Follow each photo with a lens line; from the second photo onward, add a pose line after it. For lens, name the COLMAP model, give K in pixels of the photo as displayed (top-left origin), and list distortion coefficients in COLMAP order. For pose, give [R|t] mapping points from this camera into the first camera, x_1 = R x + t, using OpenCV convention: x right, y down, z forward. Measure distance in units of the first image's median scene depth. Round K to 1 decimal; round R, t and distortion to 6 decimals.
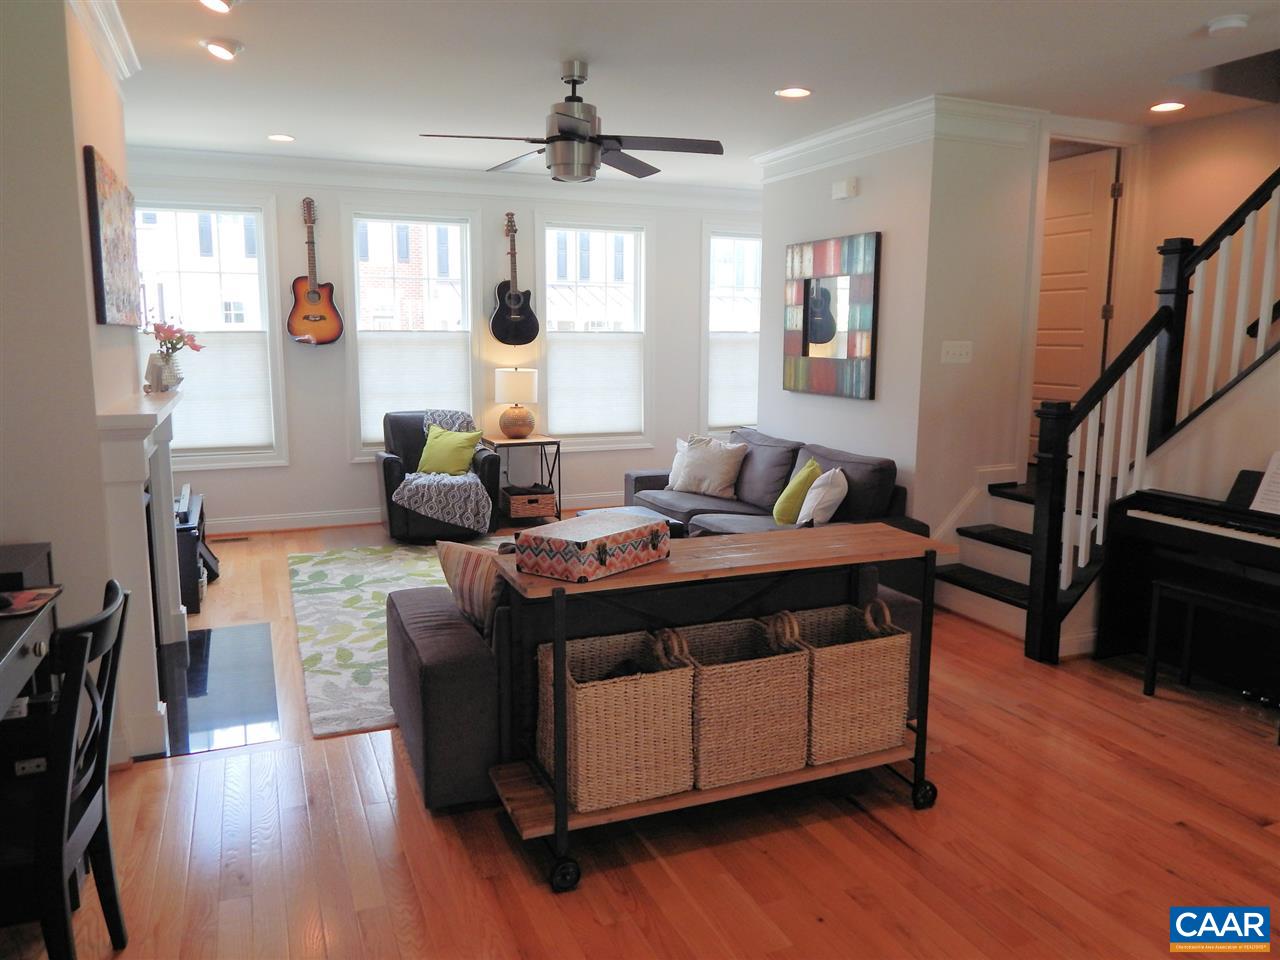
lens RADIAL K [[920.3, 0, 644.1], [0, 920.3, 470.1], [0, 0, 1]] dist [0.005601, -0.000722]
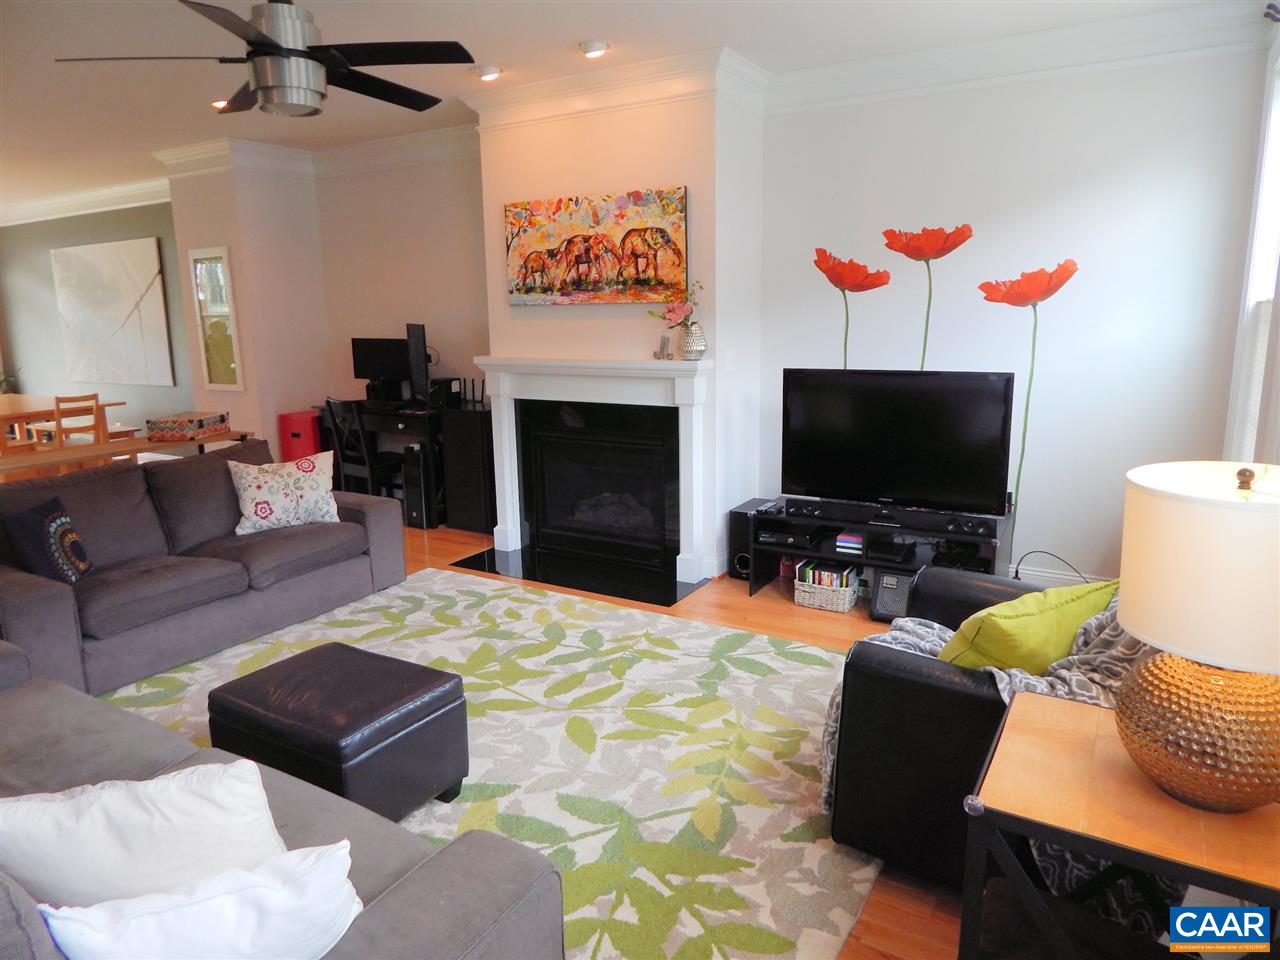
lens RADIAL K [[833.4, 0, 641.0], [0, 833.4, 471.3], [0, 0, 1]] dist [-0.005952, -0.007611]
pose [[-0.809727, 0.117029, -0.575018, 0.095267], [-0.076714, 0.950390, 0.301451, -0.207642], [0.581770, 0.288205, -0.760580, 1.424209]]
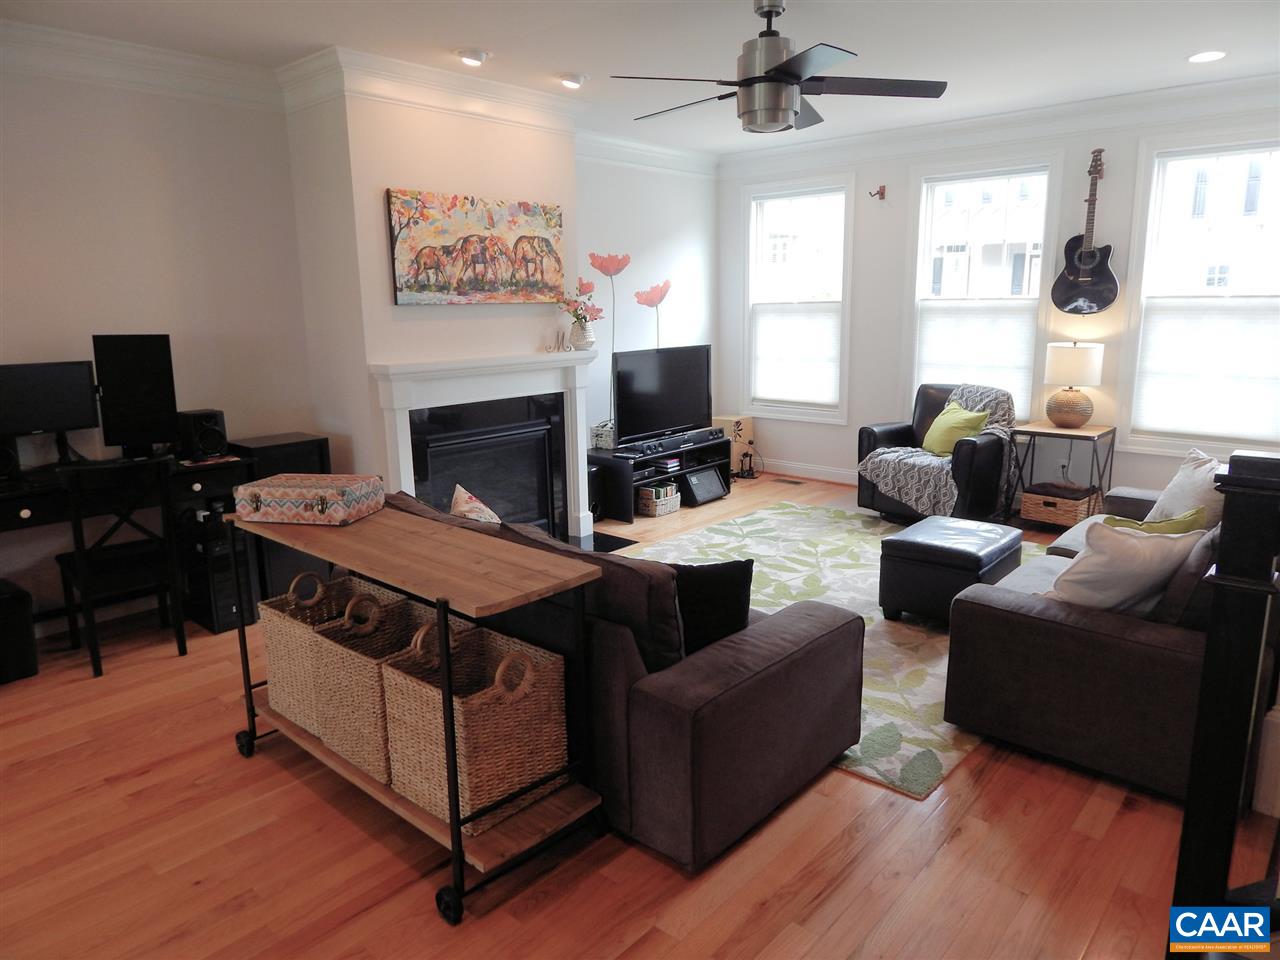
lens RADIAL K [[833.4, 0, 641.0], [0, 833.4, 471.3], [0, 0, 1]] dist [-0.005952, -0.007611]
pose [[0.420631, 0.168246, -0.891494, 0.509343], [-0.116448, 0.984538, 0.130862, -0.066284], [0.899727, 0.048768, 0.433720, 0.449382]]
